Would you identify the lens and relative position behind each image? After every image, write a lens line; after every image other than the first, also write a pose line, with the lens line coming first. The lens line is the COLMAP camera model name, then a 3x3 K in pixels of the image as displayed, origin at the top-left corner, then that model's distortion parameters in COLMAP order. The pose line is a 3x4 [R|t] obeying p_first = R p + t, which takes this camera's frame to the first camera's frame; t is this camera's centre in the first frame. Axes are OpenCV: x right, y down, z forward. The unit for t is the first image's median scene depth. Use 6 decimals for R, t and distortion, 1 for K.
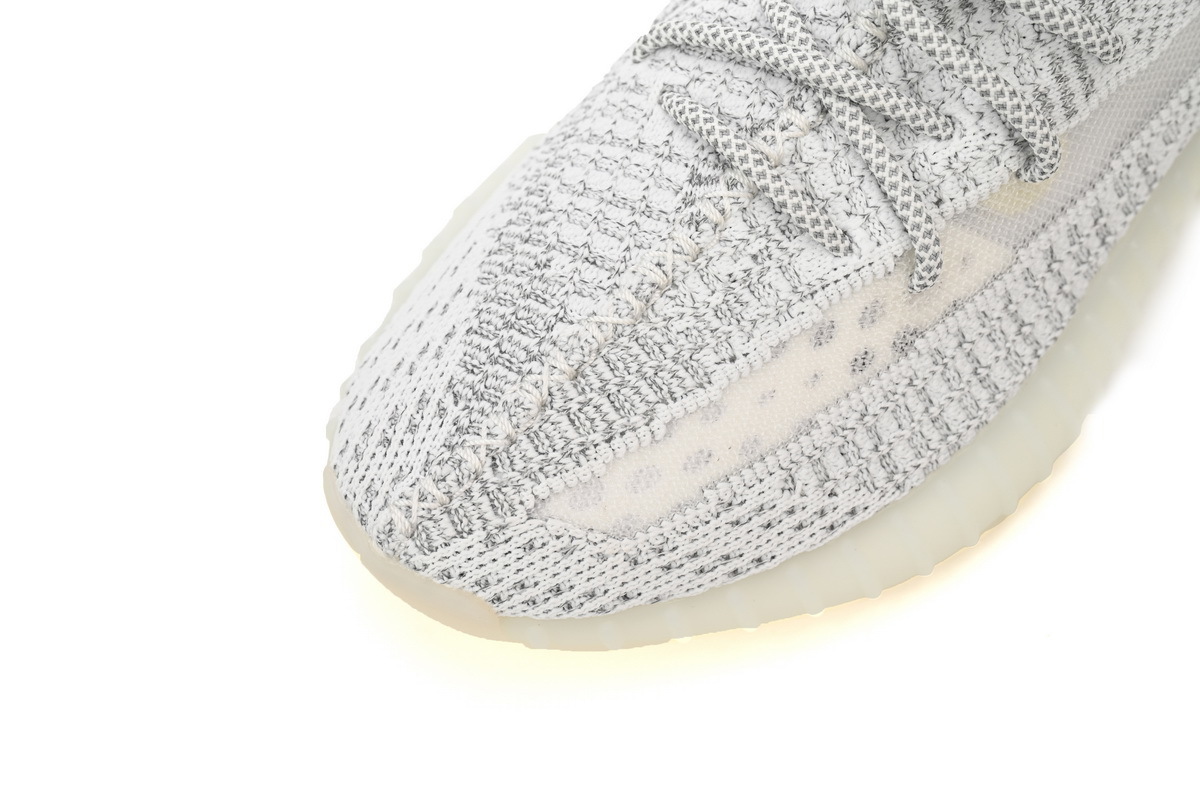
lens RADIAL K [[2230.1, 0, 600.0], [0, 2230.1, 400.0], [0, 0, 1]] dist [-0.034091, 0.316439]
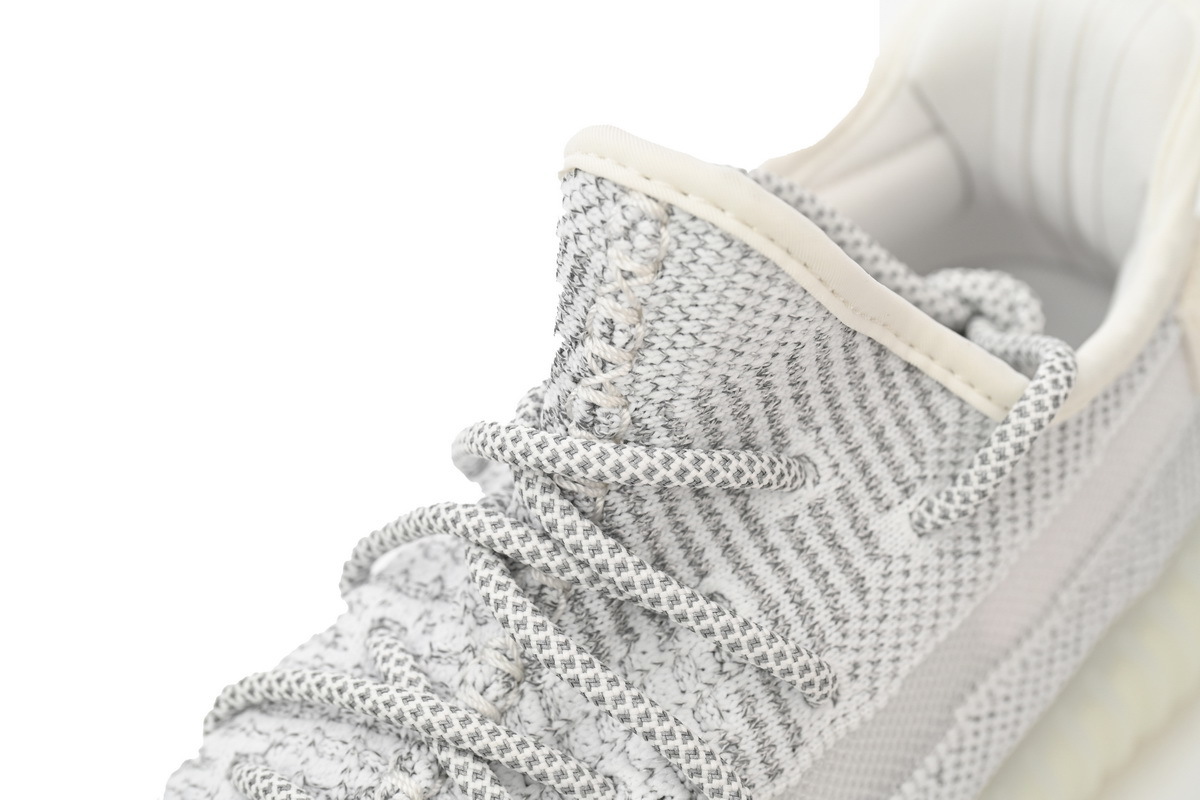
lens RADIAL K [[2359.2, 0, 600.0], [0, 2359.2, 400.0], [0, 0, 1]] dist [0.053514, 0.147279]
pose [[0.998235, -0.008784, 0.058739, 0.108322], [0.031684, 0.915278, -0.401574, 0.074552], [-0.050235, 0.402726, 0.913941, 0.228491]]
